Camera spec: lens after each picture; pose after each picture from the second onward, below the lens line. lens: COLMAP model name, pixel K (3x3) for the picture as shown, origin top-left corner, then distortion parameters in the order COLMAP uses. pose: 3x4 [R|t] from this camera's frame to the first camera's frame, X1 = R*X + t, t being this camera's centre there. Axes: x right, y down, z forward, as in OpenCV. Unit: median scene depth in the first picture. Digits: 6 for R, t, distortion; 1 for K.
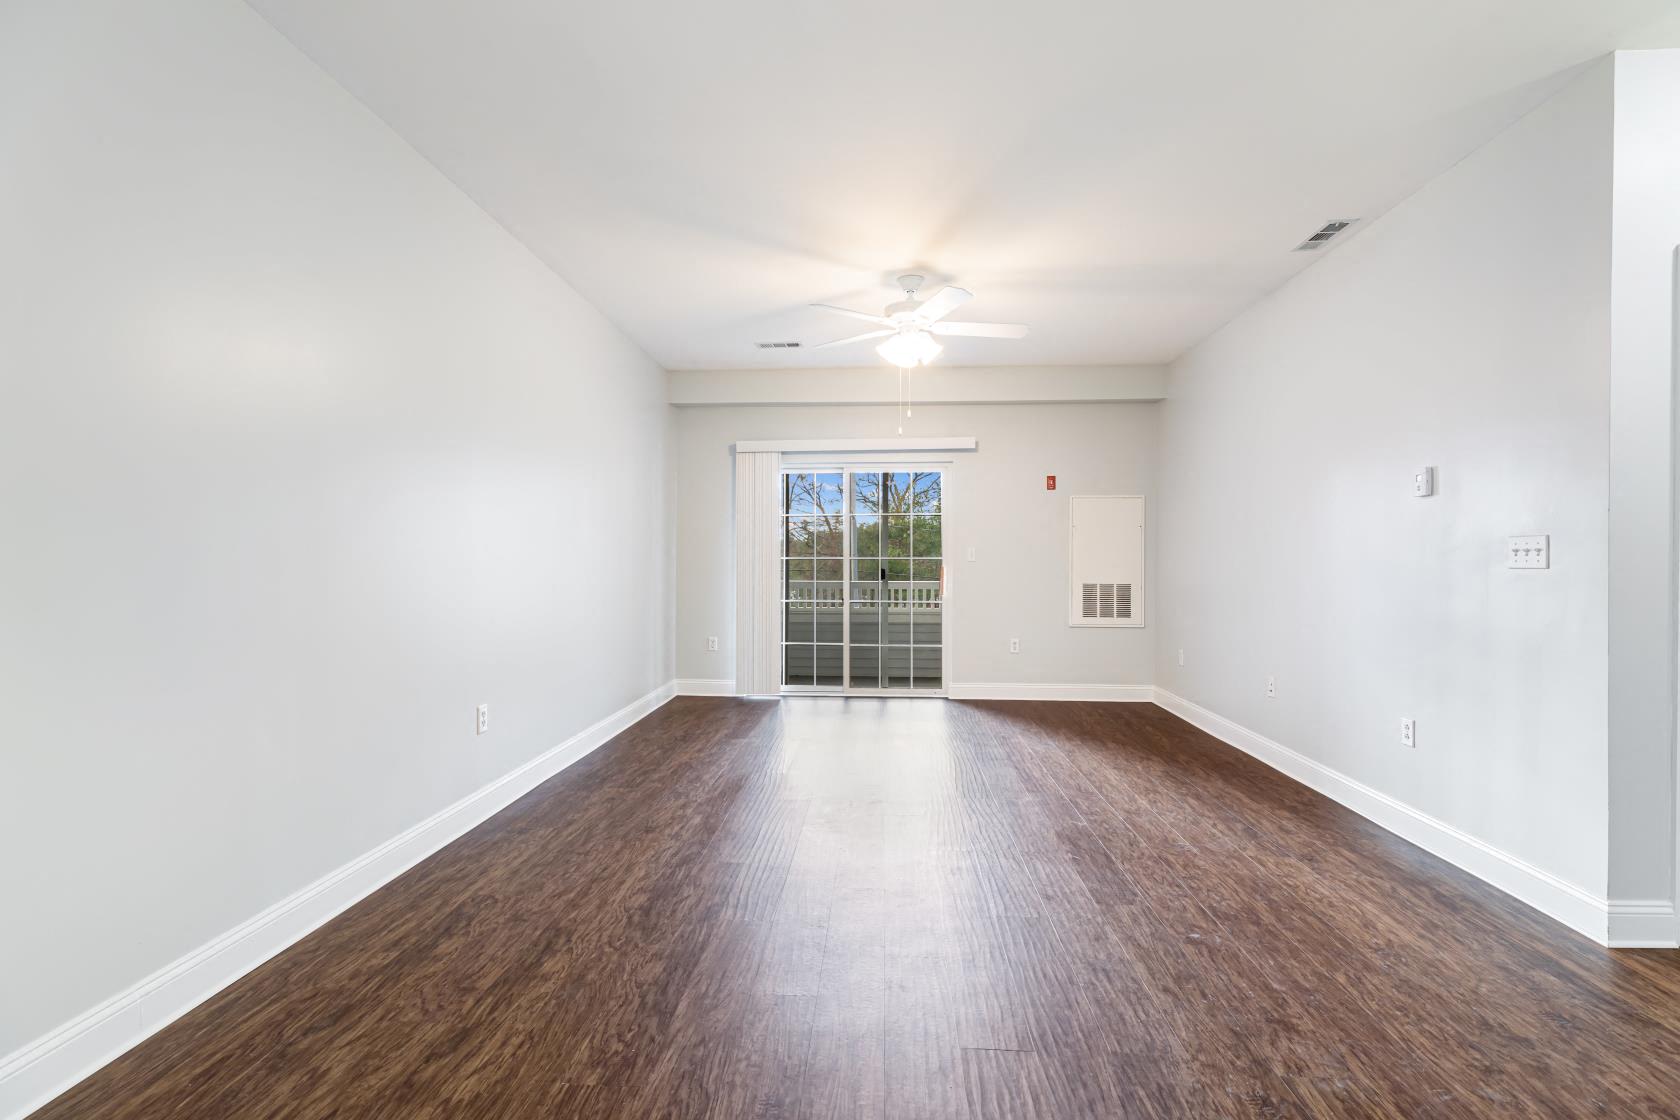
lens RADIAL K [[802.1, 0, 837.3], [0, 802.1, 557.0], [0, 0, 1]] dist [0.002429, 0.000189]
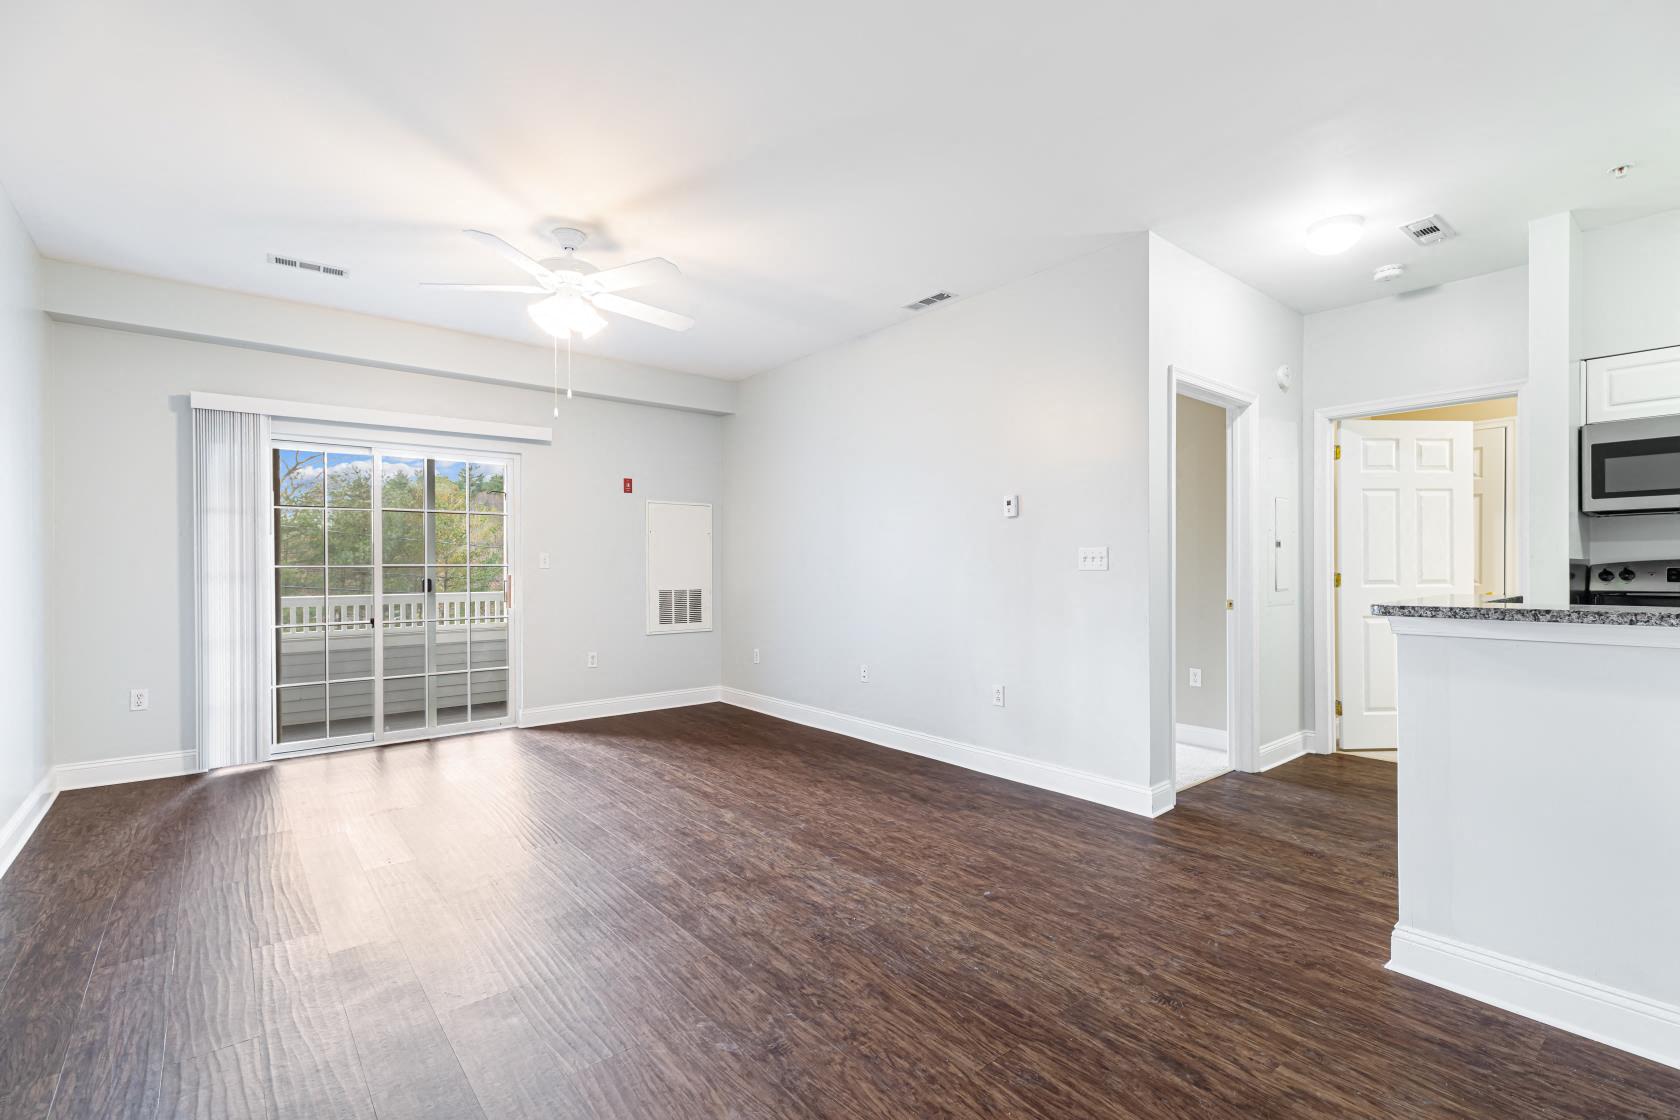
lens RADIAL K [[785.6, 0, 840.3], [0, 785.6, 565.3], [0, 0, 1]] dist [0.002145, 0.000800]
pose [[0.702219, -0.003846, 0.711950, -0.317260], [0.002230, 0.999992, 0.003204, -0.000246], [-0.711957, -0.000662, 0.702223, 0.230297]]
